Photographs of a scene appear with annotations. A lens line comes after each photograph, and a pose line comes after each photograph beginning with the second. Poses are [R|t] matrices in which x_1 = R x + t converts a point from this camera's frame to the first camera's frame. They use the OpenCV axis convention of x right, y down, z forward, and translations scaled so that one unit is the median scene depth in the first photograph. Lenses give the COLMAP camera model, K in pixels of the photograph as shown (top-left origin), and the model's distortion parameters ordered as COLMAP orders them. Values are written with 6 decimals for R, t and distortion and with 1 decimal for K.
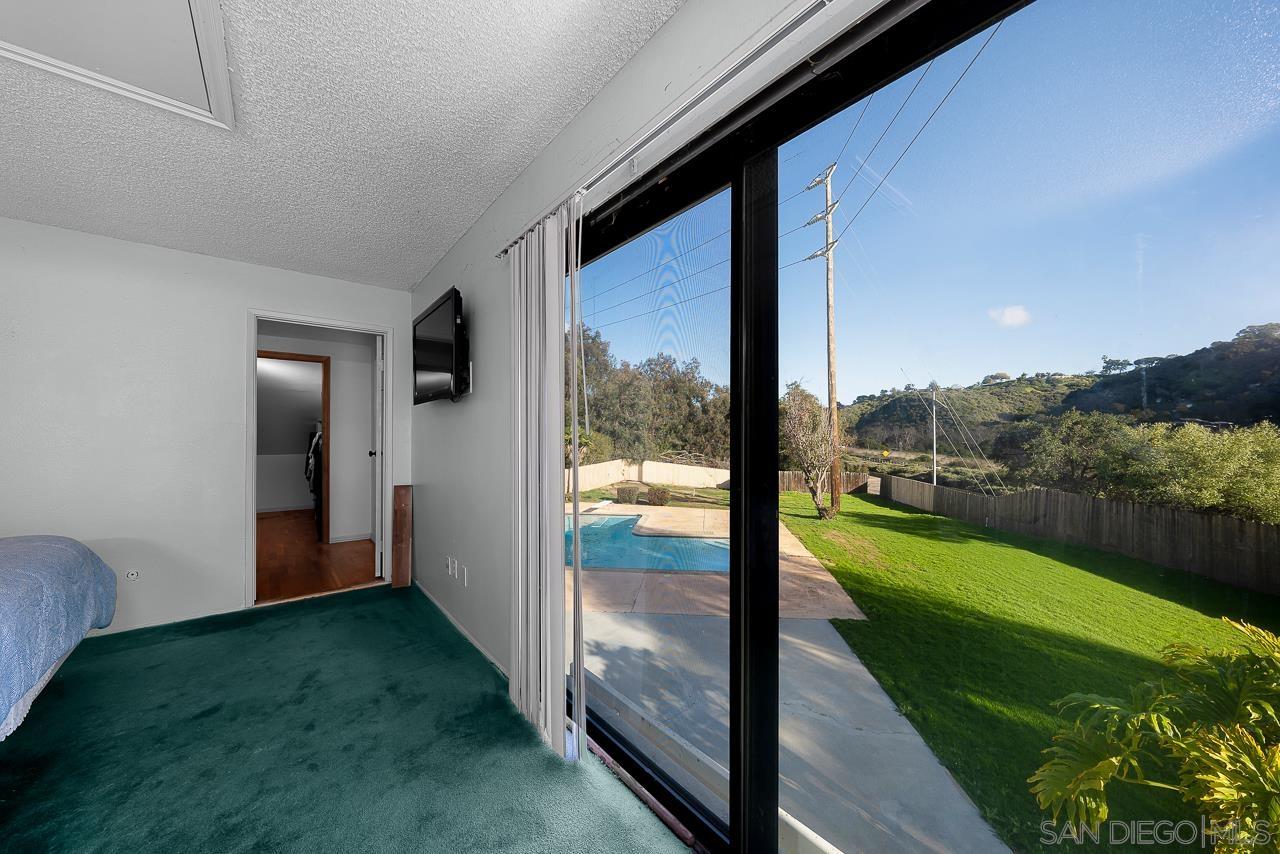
lens RADIAL K [[447.1, 0, 645.3], [0, 447.1, 432.5], [0, 0, 1]] dist [-0.001255, 0.000329]
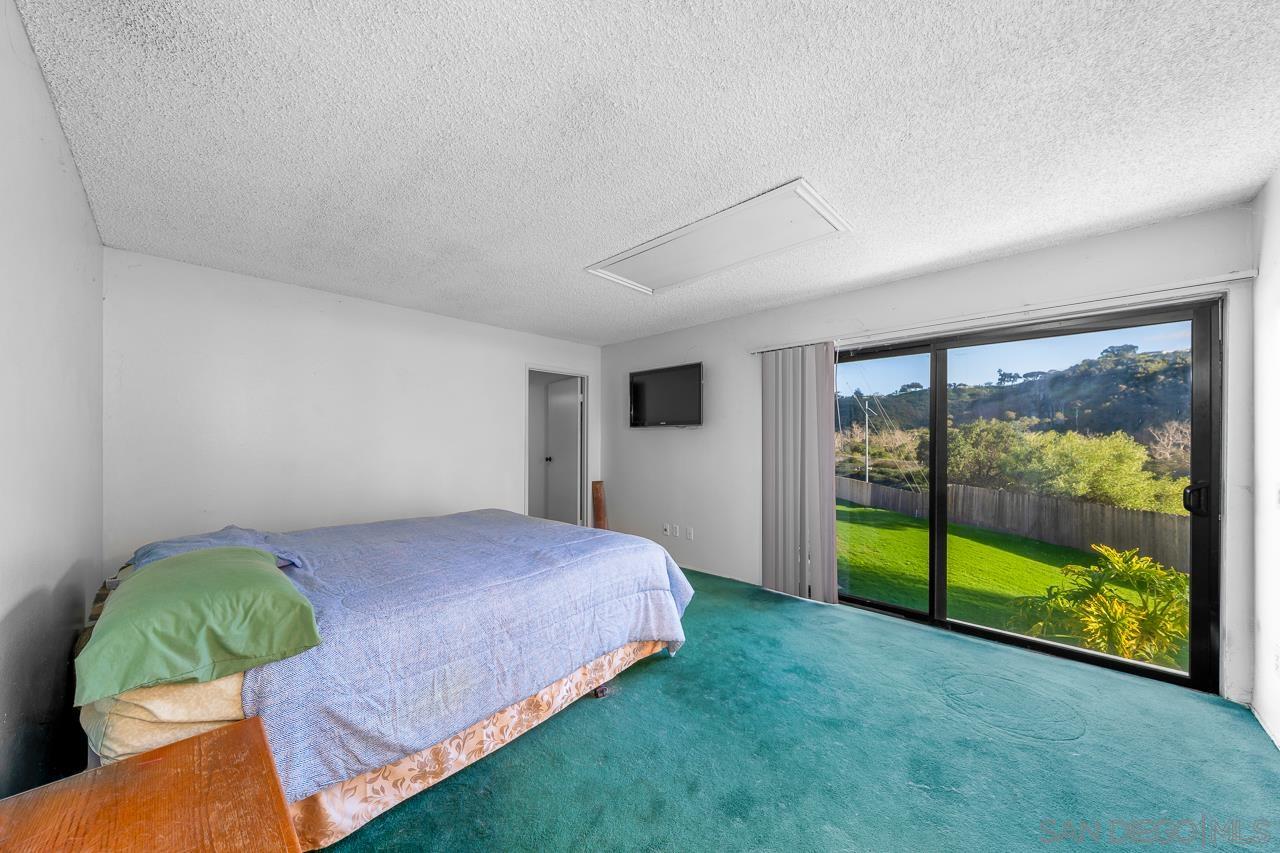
lens RADIAL K [[441.8, 0, 644.4], [0, 441.8, 438.2], [0, 0, 1]] dist [0.001907, -0.000004]
pose [[0.992308, 0.002427, 0.123772, -0.158848], [-0.003197, 0.999977, 0.006020, -0.007778], [-0.123755, -0.006369, 0.992292, -0.120097]]
